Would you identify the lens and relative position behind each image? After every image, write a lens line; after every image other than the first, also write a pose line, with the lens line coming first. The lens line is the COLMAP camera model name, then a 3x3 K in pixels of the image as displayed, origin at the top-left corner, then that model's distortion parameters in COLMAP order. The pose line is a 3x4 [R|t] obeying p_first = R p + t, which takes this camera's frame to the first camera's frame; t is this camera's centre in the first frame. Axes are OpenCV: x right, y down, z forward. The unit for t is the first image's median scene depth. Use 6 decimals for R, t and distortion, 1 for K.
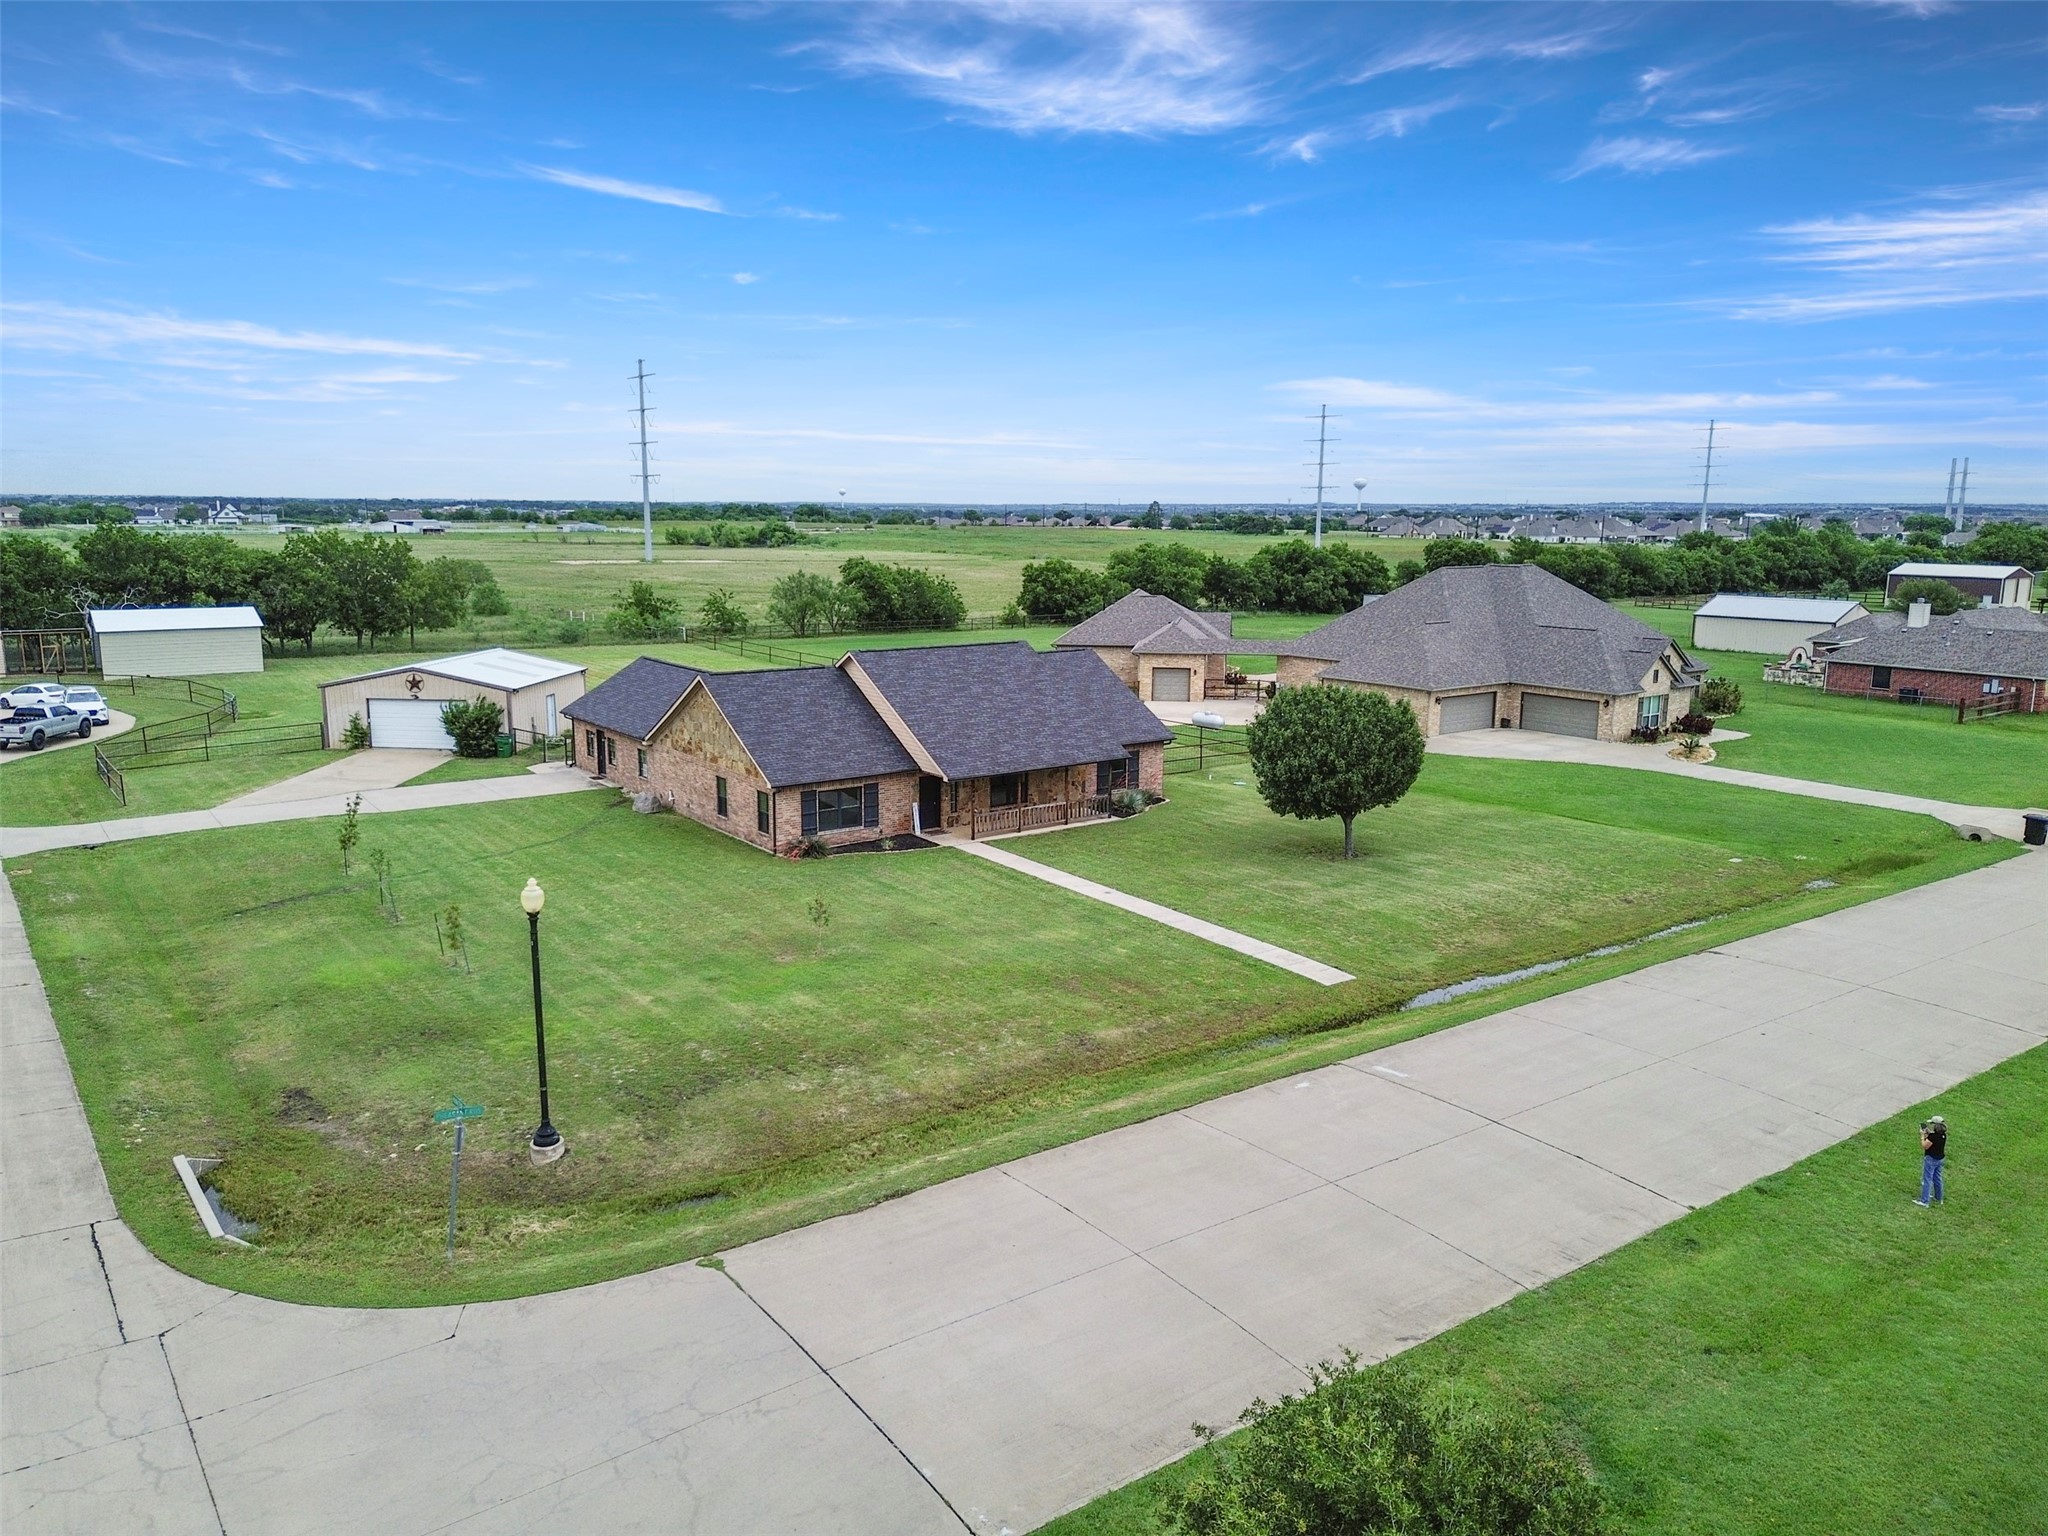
lens RADIAL K [[1444.2, 0, 1016.2], [0, 1444.2, 776.4], [0, 0, 1]] dist [0.075402, -0.081138]
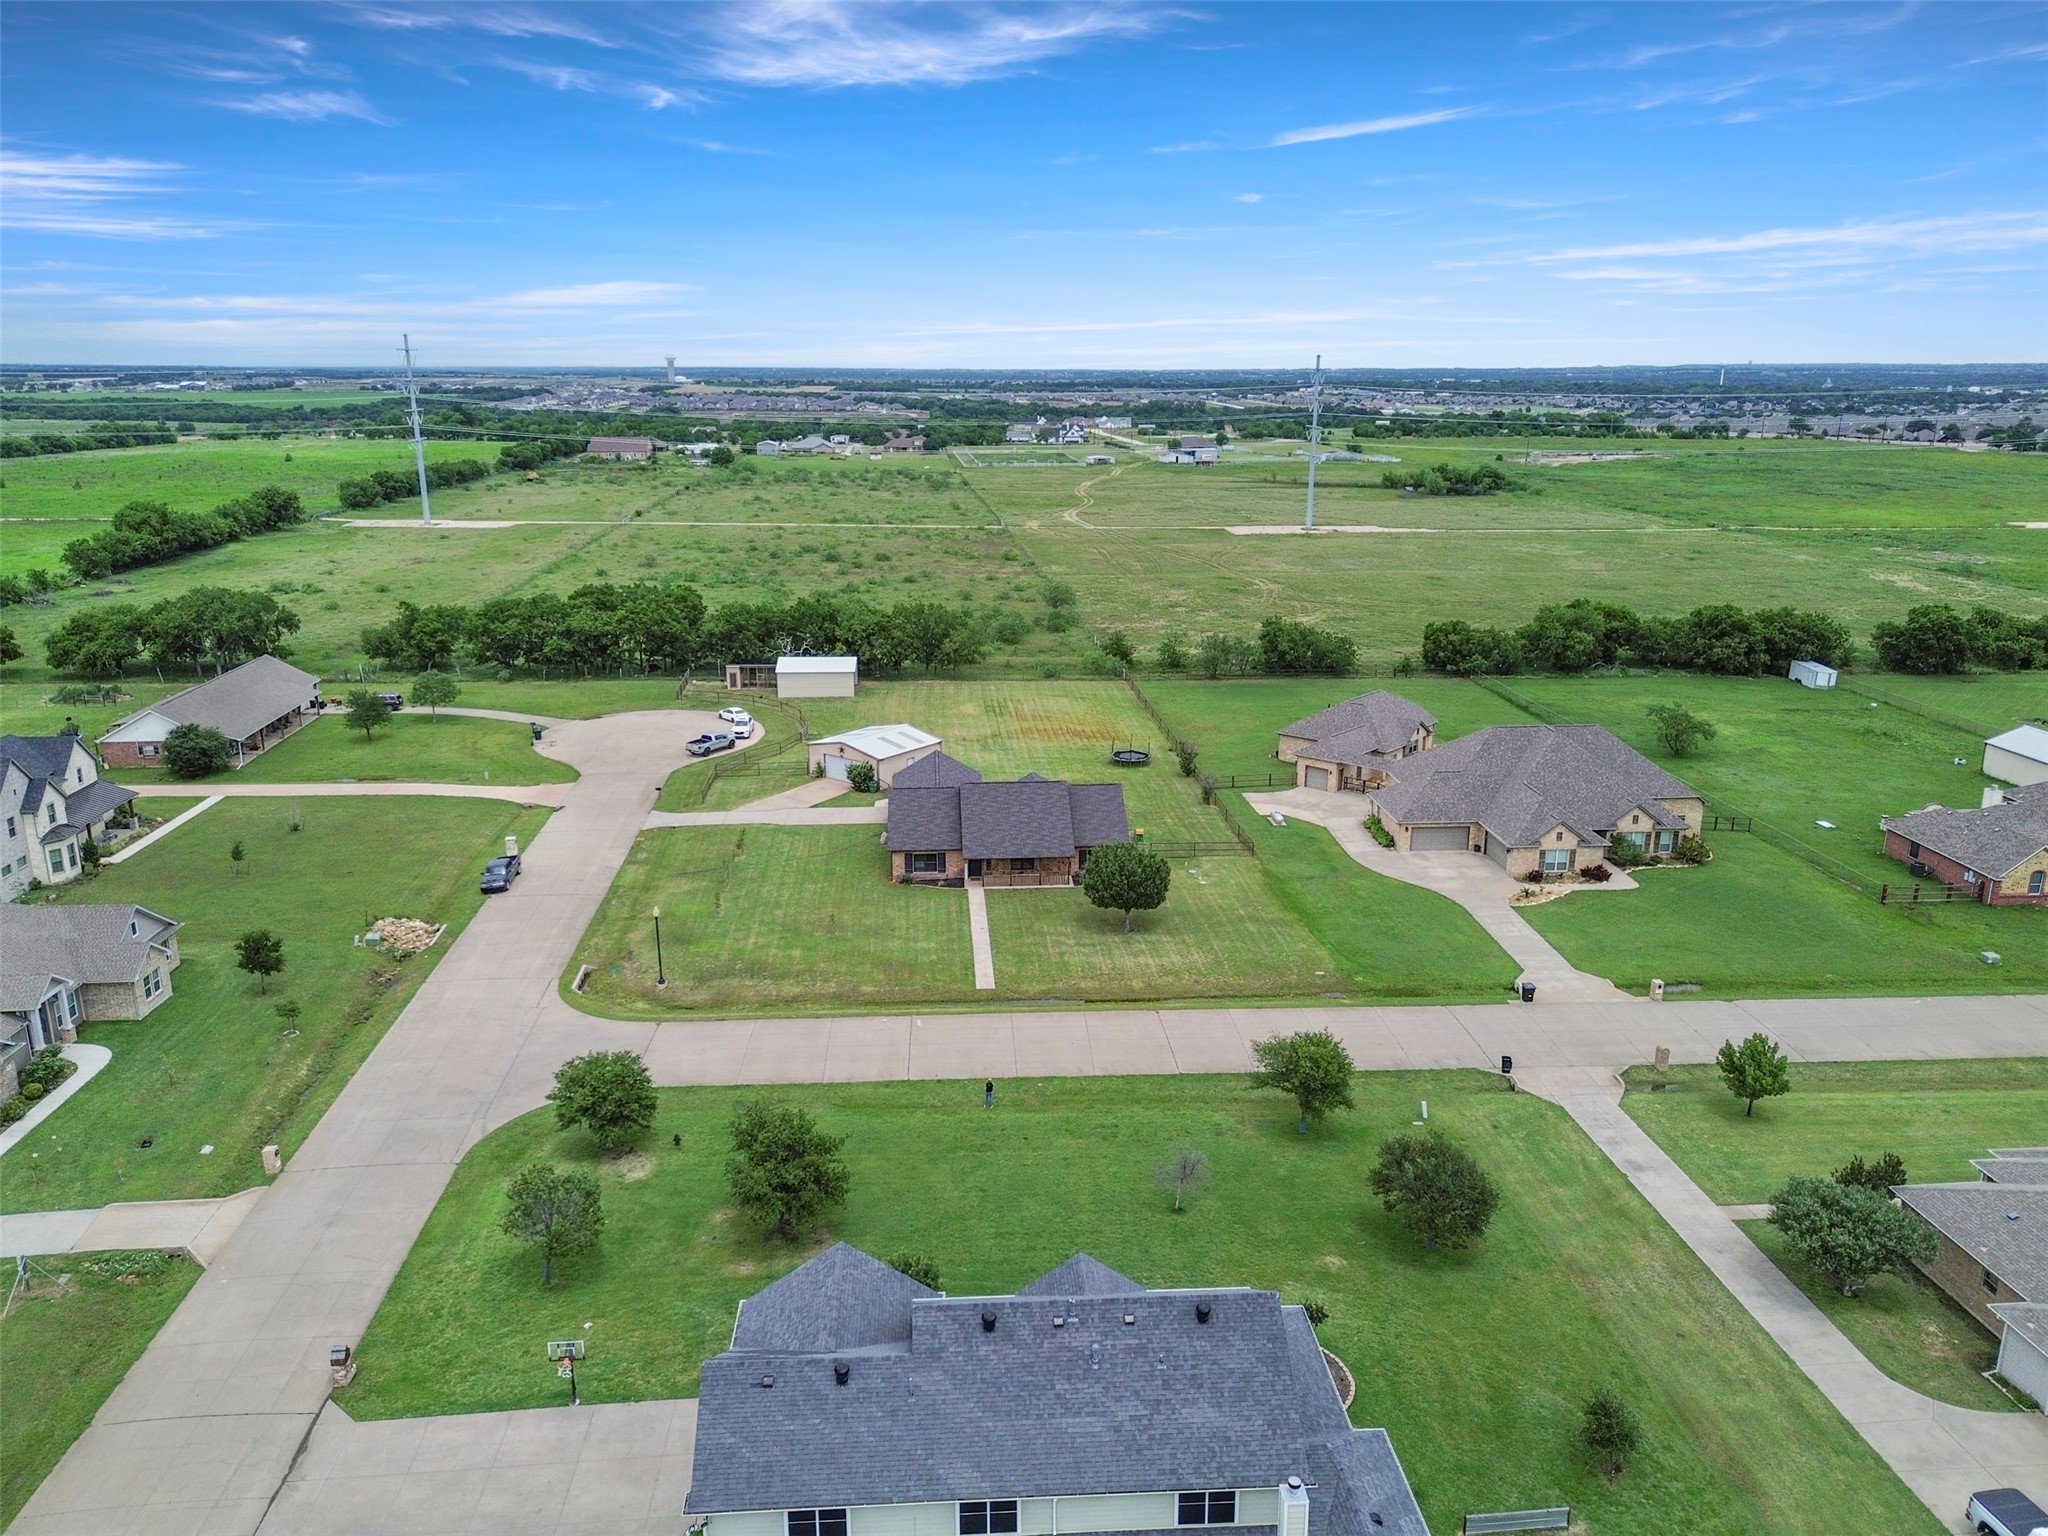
lens RADIAL K [[1444.2, 0, 1016.2], [0, 1444.2, 776.4], [0, 0, 1]] dist [0.075402, -0.081138]
pose [[0.845154, 0.136544, -0.516789, 1.151225], [-0.092465, 0.989594, 0.110249, -0.376066], [0.526465, -0.045392, 0.848984, -0.785763]]
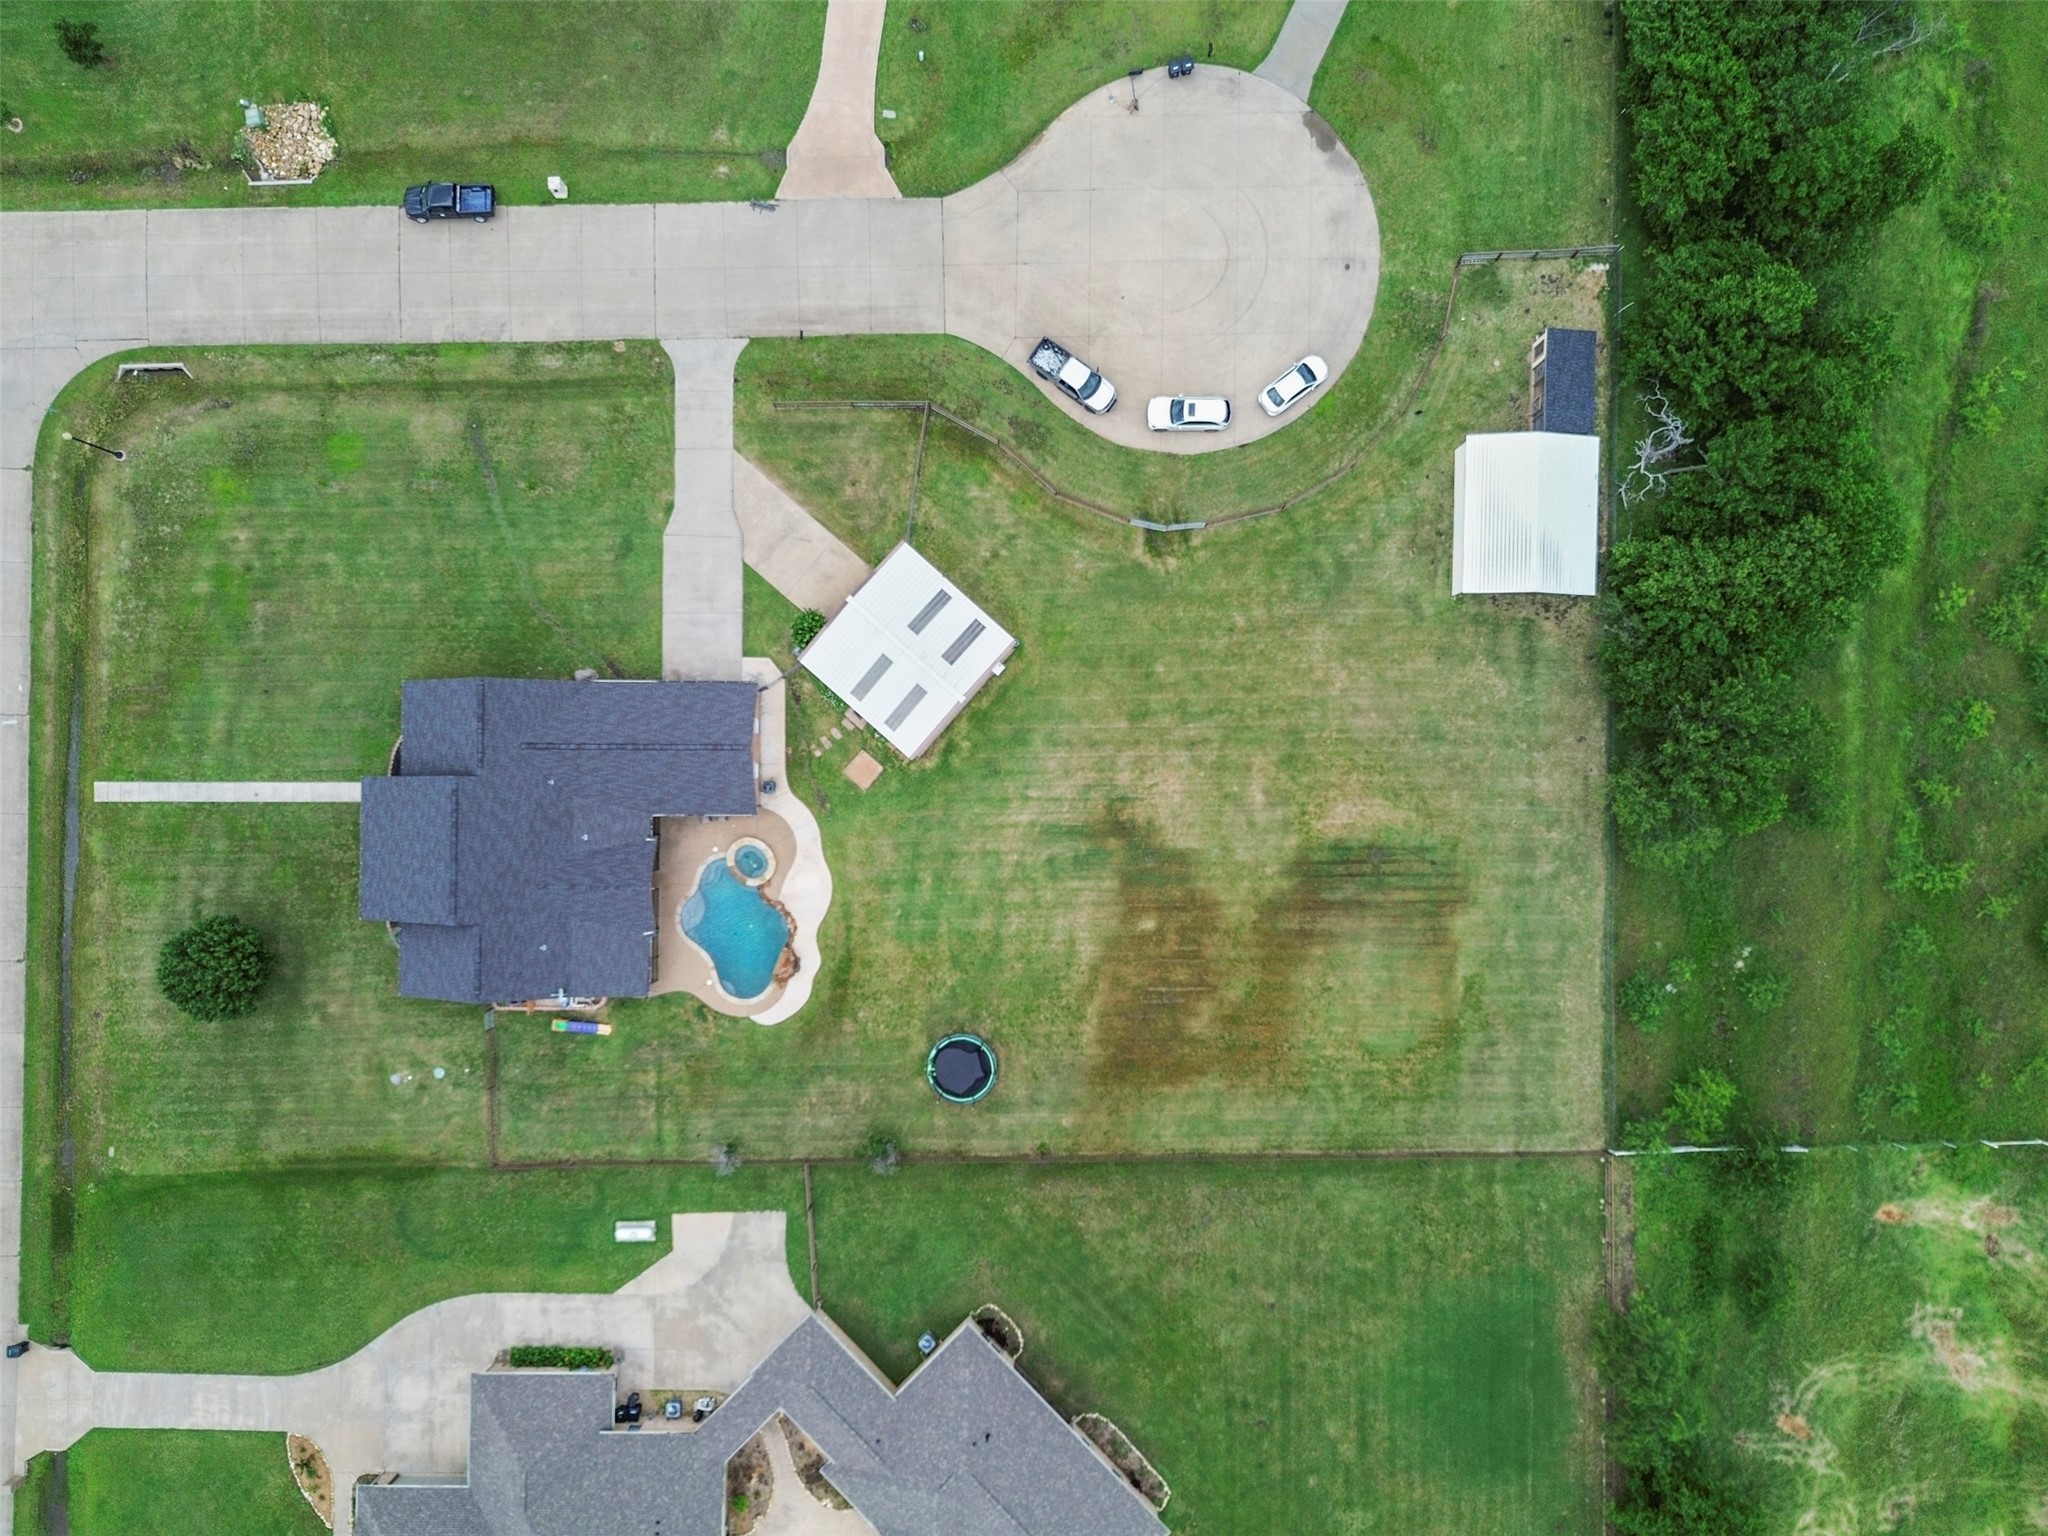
lens RADIAL K [[1444.2, 0, 1016.2], [0, 1444.2, 776.4], [0, 0, 1]] dist [0.075402, -0.081138]
pose [[-0.589815, 0.807430, -0.013240, -0.496665], [-0.146088, -0.090561, 0.985118, -1.874694], [0.794215, 0.582971, 0.171370, 1.380663]]
